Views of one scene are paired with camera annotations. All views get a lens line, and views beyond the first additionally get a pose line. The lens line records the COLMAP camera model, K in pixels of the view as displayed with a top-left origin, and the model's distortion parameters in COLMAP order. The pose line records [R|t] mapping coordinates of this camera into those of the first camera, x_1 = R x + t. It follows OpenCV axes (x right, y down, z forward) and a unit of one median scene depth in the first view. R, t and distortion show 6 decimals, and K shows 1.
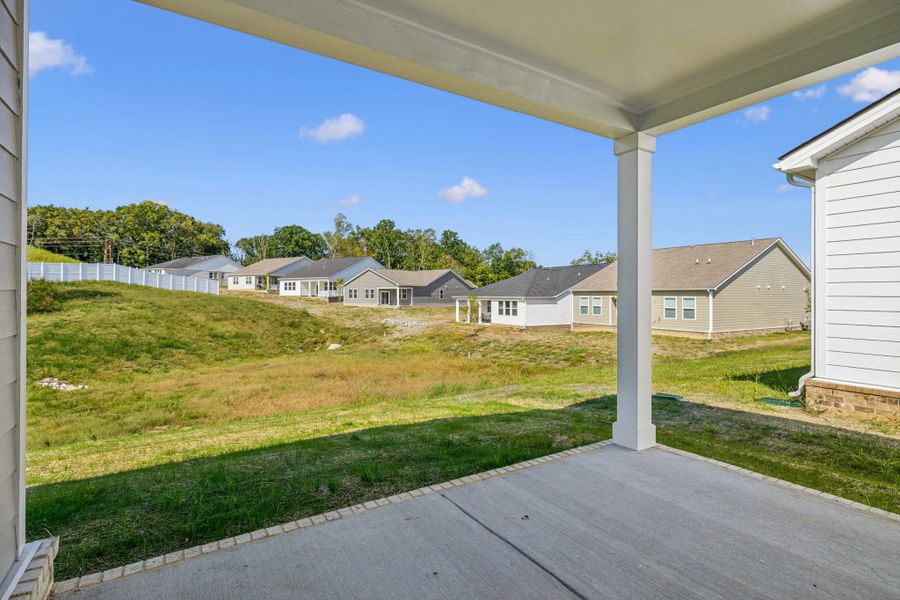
lens RADIAL K [[435.3, 0, 448.2], [0, 435.3, 296.2], [0, 0, 1]] dist [-0.002410, 0.000777]
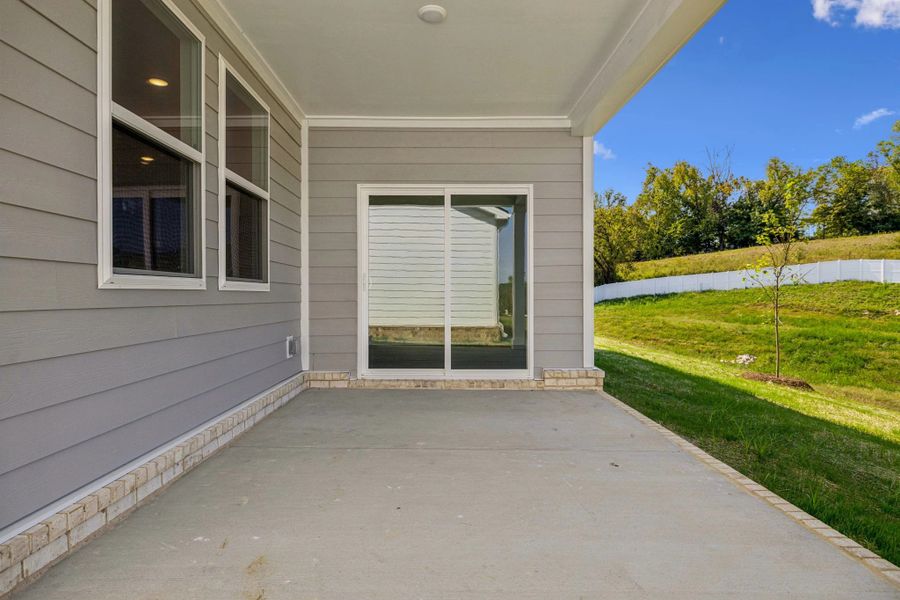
lens RADIAL K [[485.7, 0, 447.8], [0, 485.7, 292.0], [0, 0, 1]] dist [0.001304, -0.000110]
pose [[-0.516721, -0.005066, -0.856139, 0.081912], [-0.000495, 0.999984, -0.005618, 0.007768], [0.856153, -0.002479, -0.516716, 0.078083]]
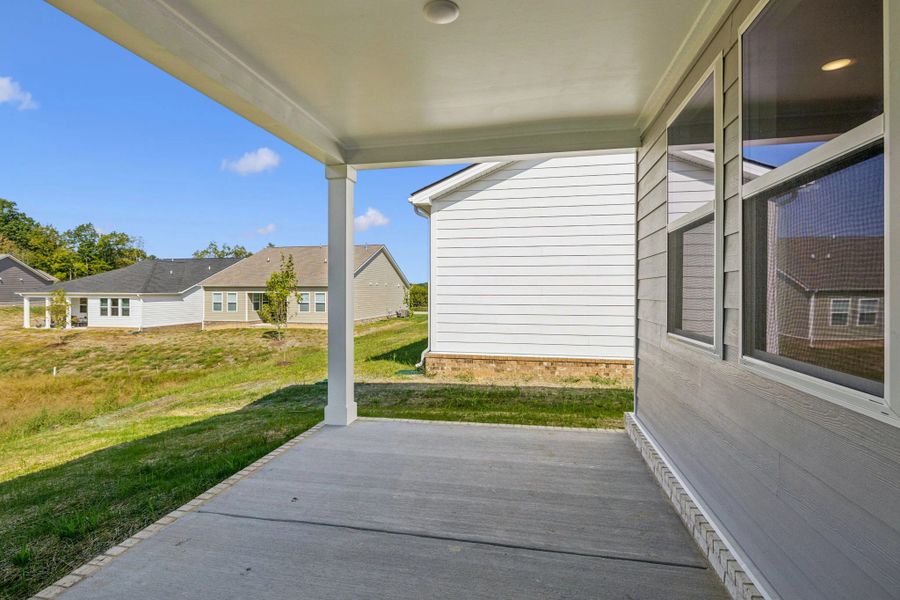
lens RADIAL K [[435.3, 0, 445.9], [0, 435.3, 291.6], [0, 0, 1]] dist [-0.002410, 0.000777]
pose [[0.691381, -0.004510, 0.722476, -0.022741], [0.003240, 0.999990, 0.003142, -0.002100], [-0.722483, 0.000169, 0.691389, -0.004087]]
